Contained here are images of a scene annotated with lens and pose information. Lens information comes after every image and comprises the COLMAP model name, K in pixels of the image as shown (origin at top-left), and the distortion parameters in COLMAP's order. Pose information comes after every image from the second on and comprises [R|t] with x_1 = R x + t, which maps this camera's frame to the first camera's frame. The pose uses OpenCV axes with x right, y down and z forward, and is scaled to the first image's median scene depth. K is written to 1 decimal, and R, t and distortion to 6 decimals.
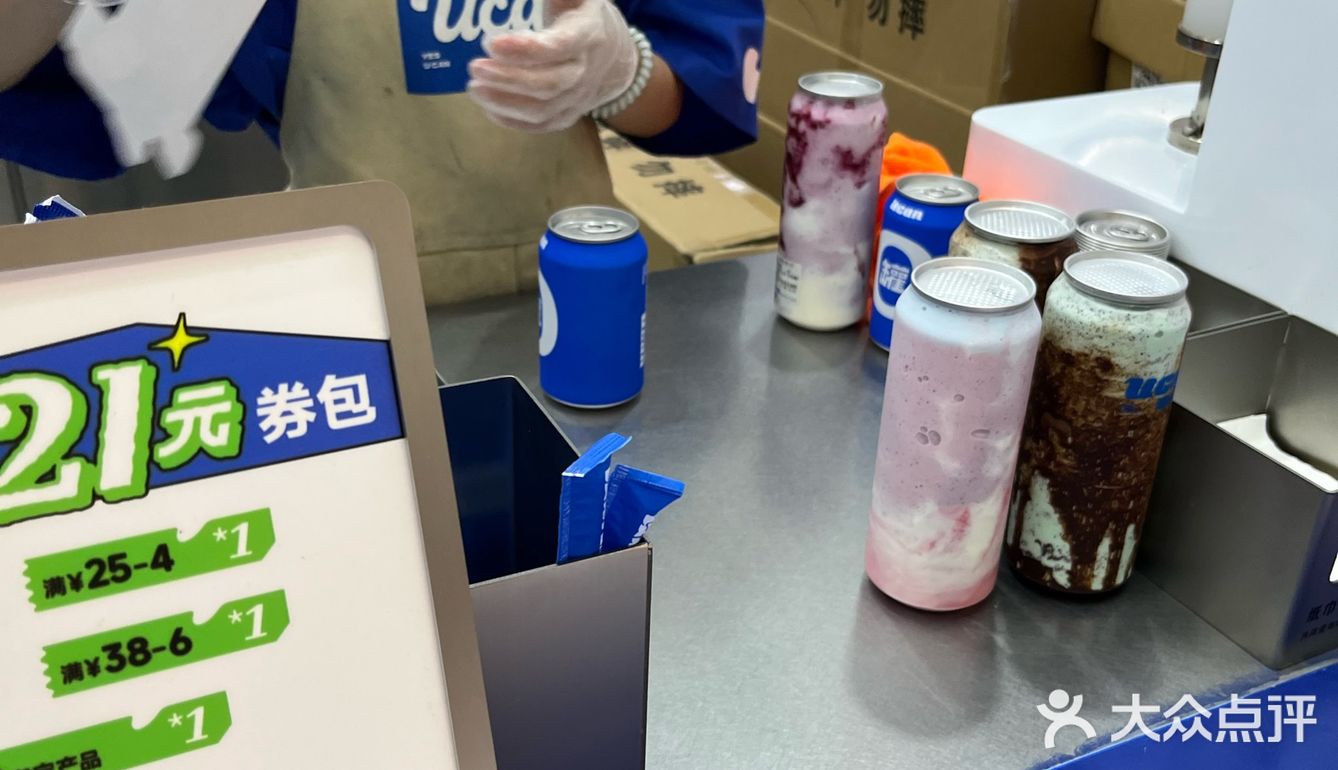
lens RADIAL K [[1383.6, 0, 669.0], [0, 1383.6, 385.0], [0, 0, 1]] dist [-0.011536, -0.009585]
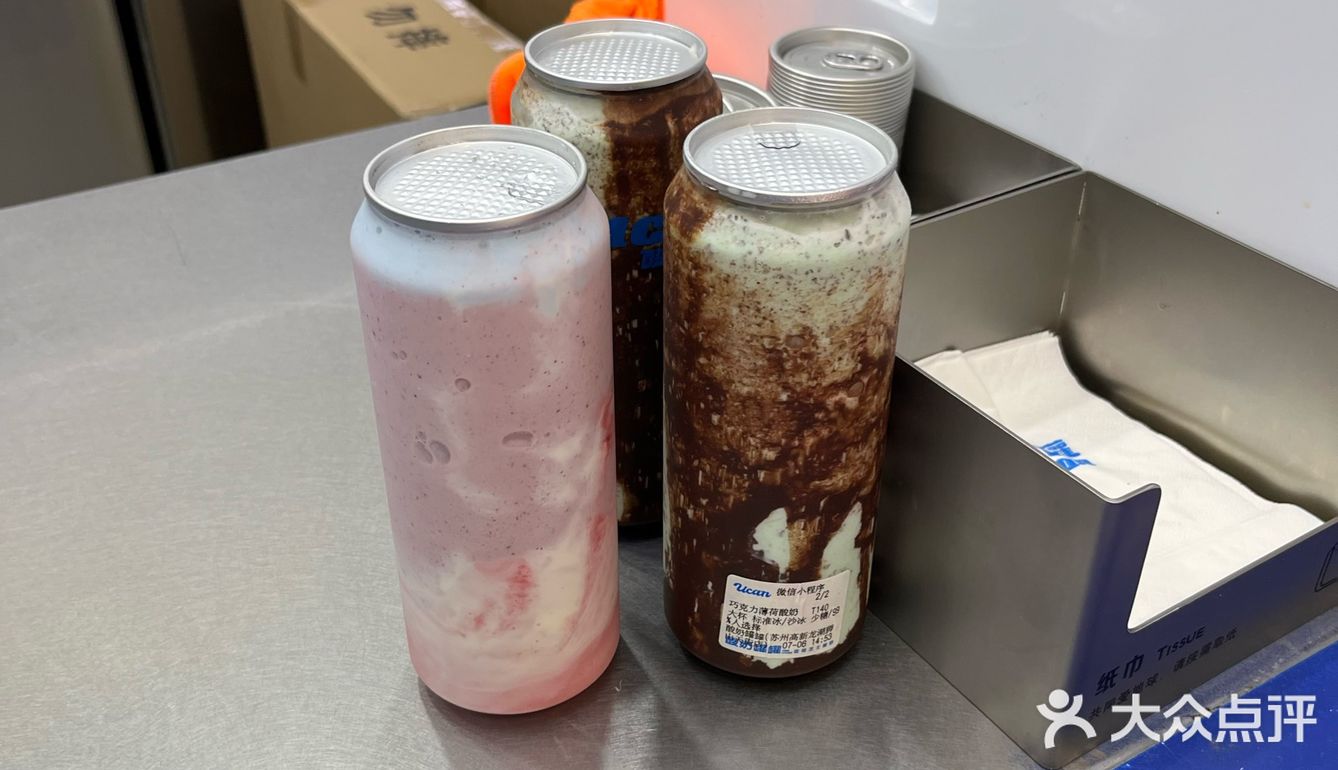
lens RADIAL K [[1470.6, 0, 666.7], [0, 1470.6, 432.2], [0, 0, 1]] dist [0.007863, 0.003124]
pose [[0.993602, -0.085698, 0.073556, 0.252005], [0.076059, 0.989223, 0.125108, -0.040943], [-0.083485, -0.118713, 0.989413, 0.410956]]
